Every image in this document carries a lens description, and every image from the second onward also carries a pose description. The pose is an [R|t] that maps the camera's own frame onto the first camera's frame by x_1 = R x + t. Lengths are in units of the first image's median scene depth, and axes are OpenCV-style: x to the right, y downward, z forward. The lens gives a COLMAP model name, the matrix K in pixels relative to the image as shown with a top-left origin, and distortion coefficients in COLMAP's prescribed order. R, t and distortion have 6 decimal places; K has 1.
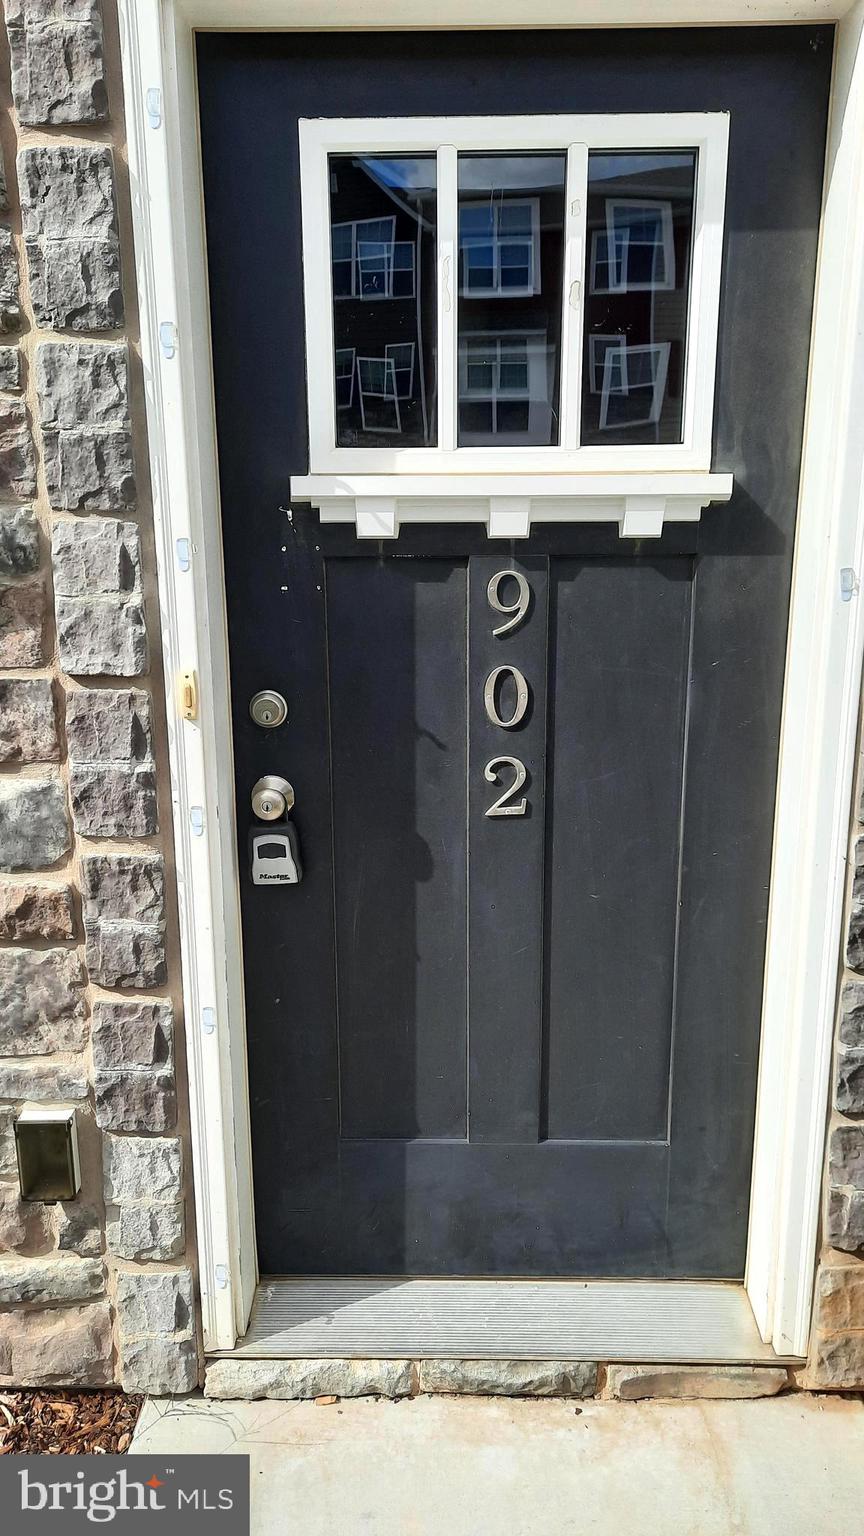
lens RADIAL K [[1090.7, 0, 418.1], [0, 1090.7, 769.8], [0, 0, 1]] dist [0.004427, 0.000575]
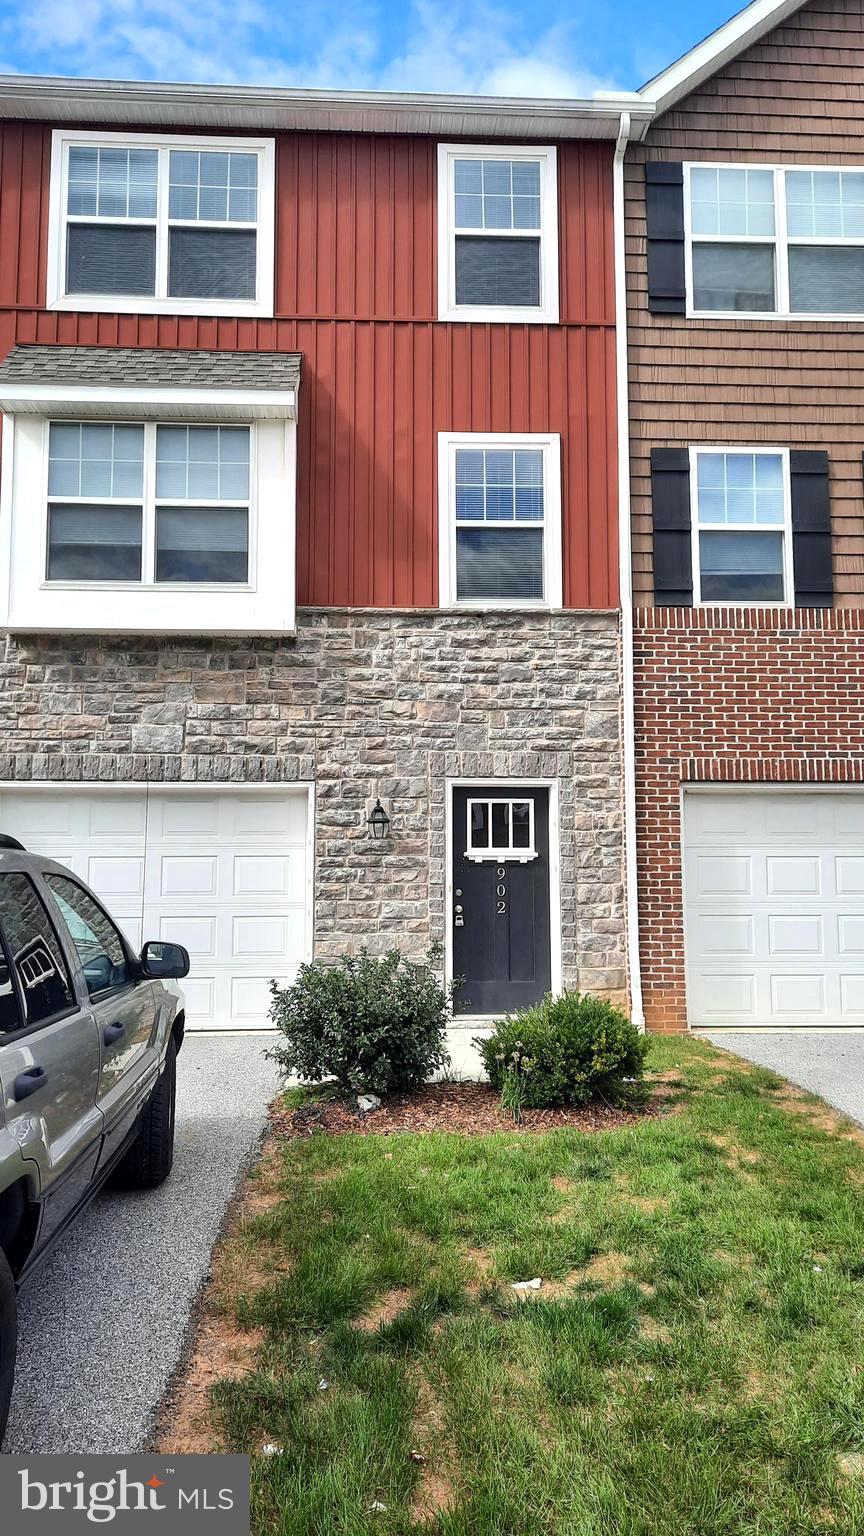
lens RADIAL K [[1090.7, 0, 431.5], [0, 1090.7, 766.1], [0, 0, 1]] dist [0.004427, 0.000575]
pose [[0.998259, 0.014890, 0.057068, -0.635298], [0.005784, 0.938230, -0.345965, 1.331107], [-0.058694, 0.345693, 0.936510, -4.666321]]
